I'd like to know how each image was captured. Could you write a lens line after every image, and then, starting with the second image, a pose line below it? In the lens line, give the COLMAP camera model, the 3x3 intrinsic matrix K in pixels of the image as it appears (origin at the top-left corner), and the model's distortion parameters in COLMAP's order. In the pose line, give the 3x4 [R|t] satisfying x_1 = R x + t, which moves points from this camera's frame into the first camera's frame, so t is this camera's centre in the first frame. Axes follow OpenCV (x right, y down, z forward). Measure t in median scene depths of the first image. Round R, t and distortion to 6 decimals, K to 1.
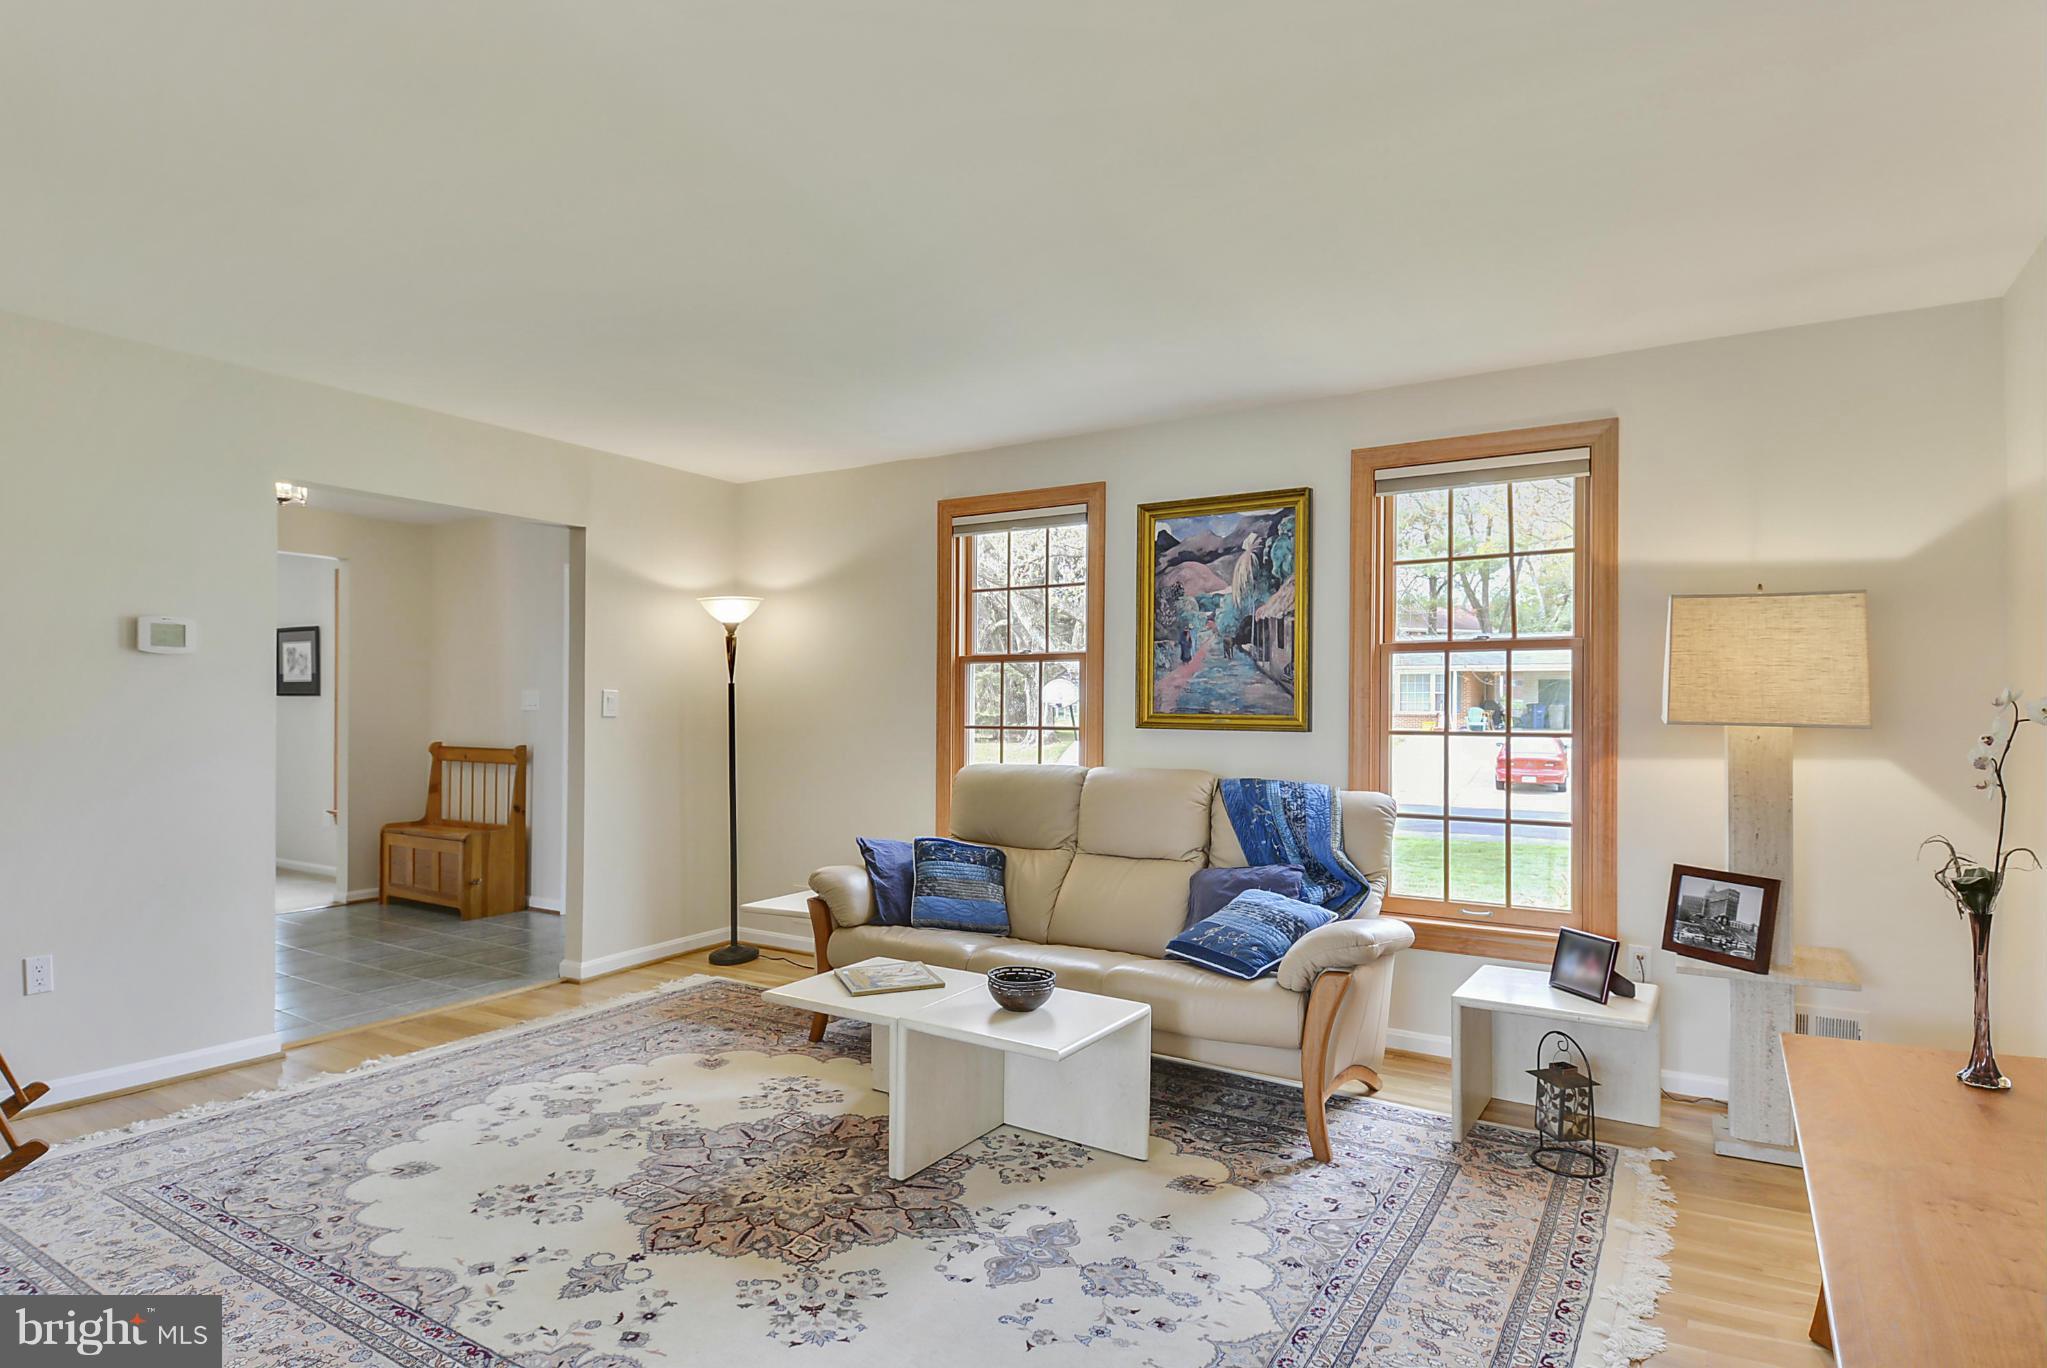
lens RADIAL K [[1082.4, 0, 989.1], [0, 1082.4, 694.9], [0, 0, 1]] dist [0.024963, -0.023347]
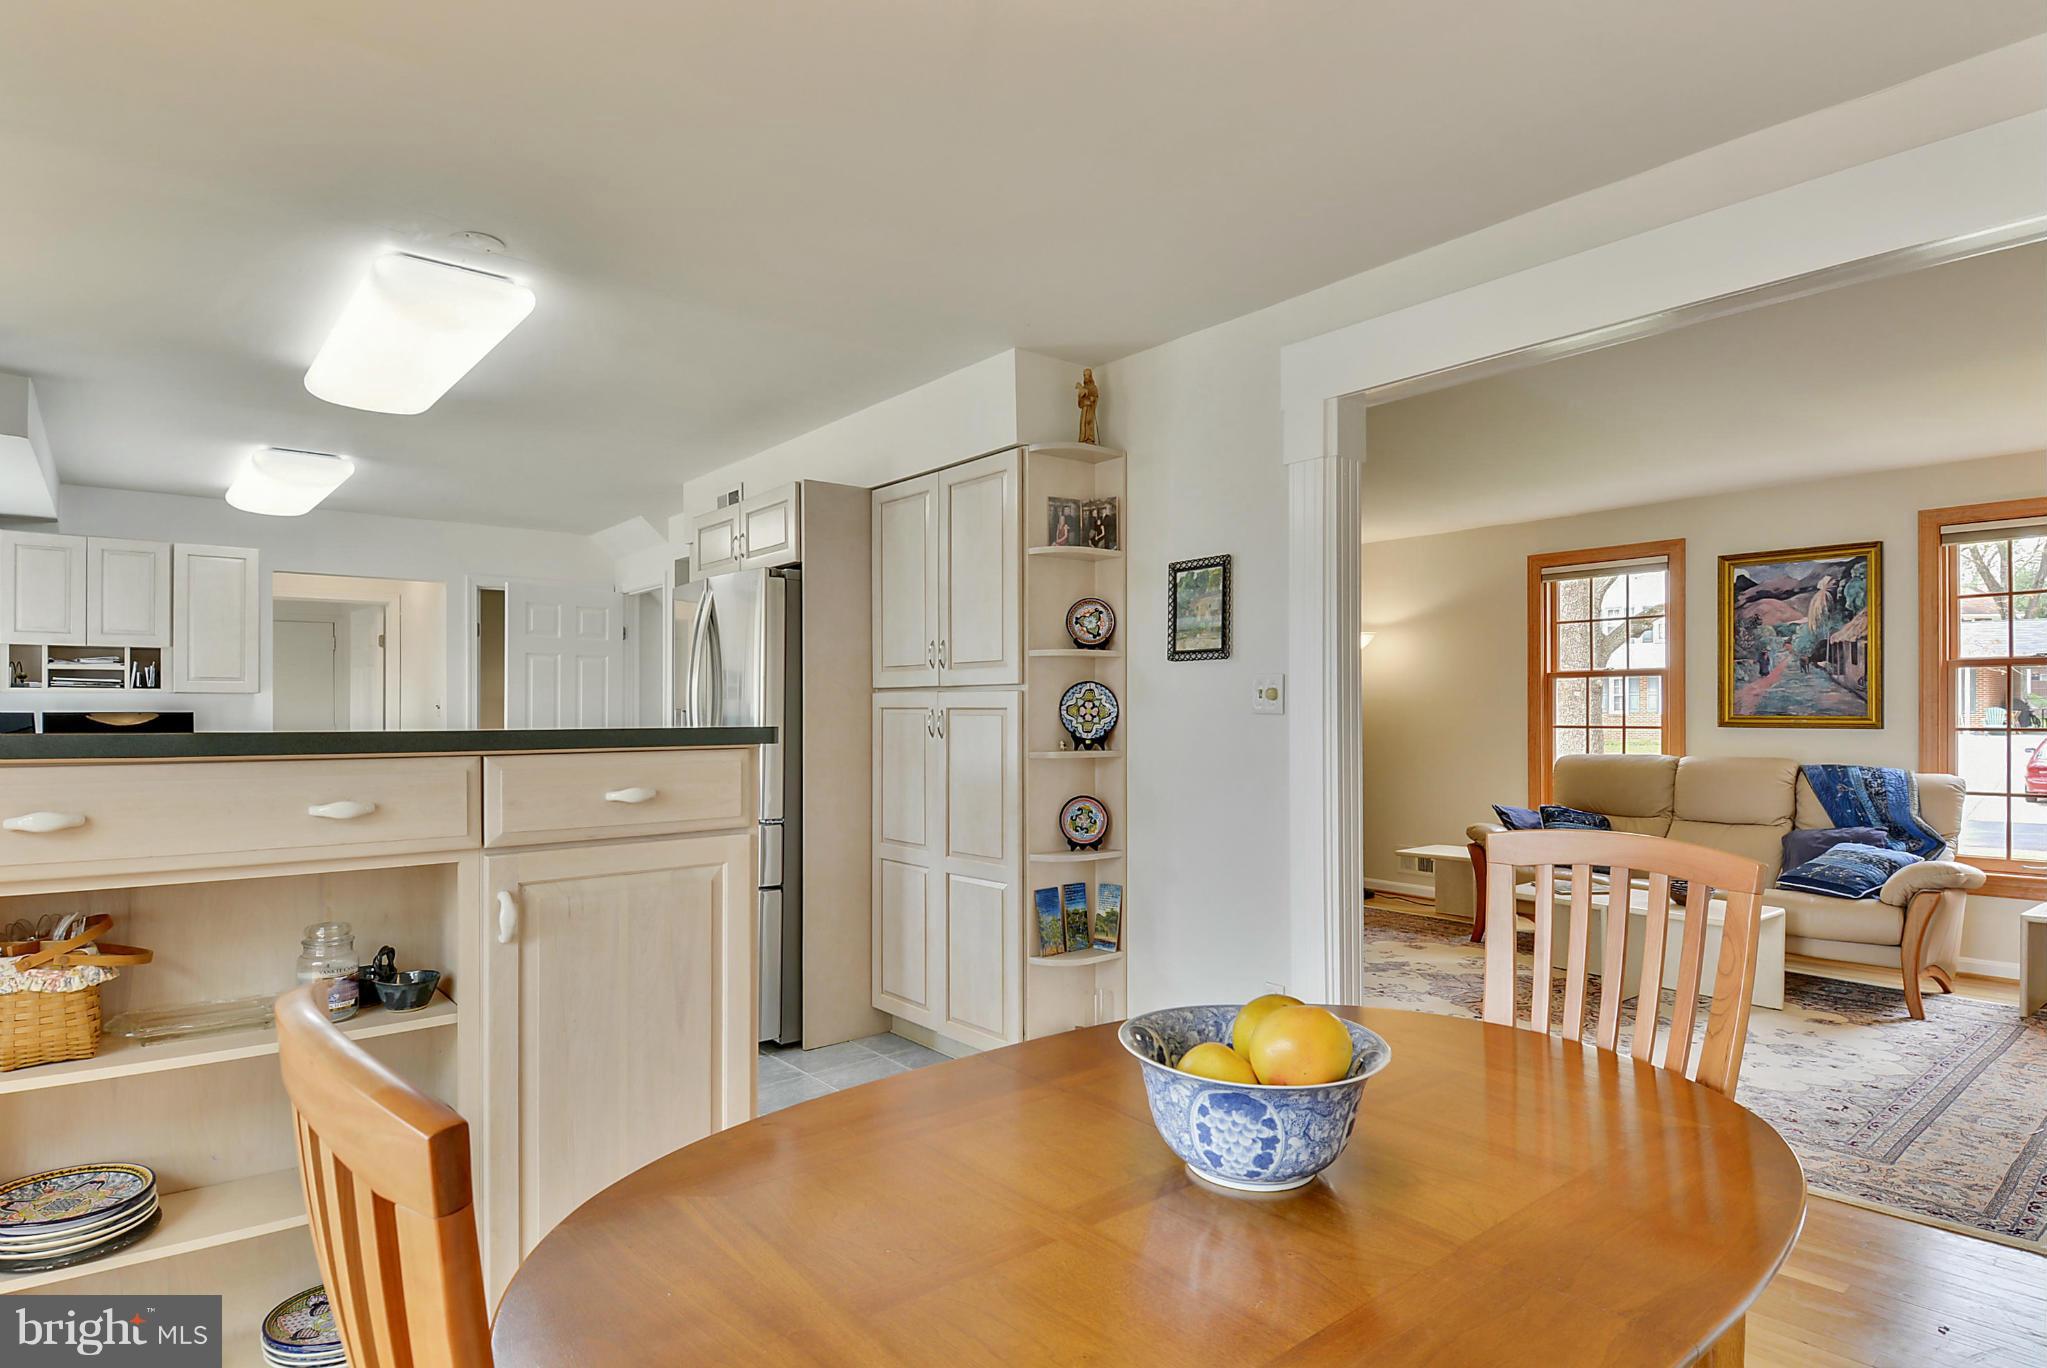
lens RADIAL K [[1082.4, 0, 1026.2], [0, 1082.4, 704.1], [0, 0, 1]] dist [0.024963, -0.023347]
pose [[0.952223, -0.010662, -0.305219, -0.281310], [0.012986, 0.999900, 0.005586, -0.016116], [0.305129, -0.009283, 0.952266, -0.552971]]
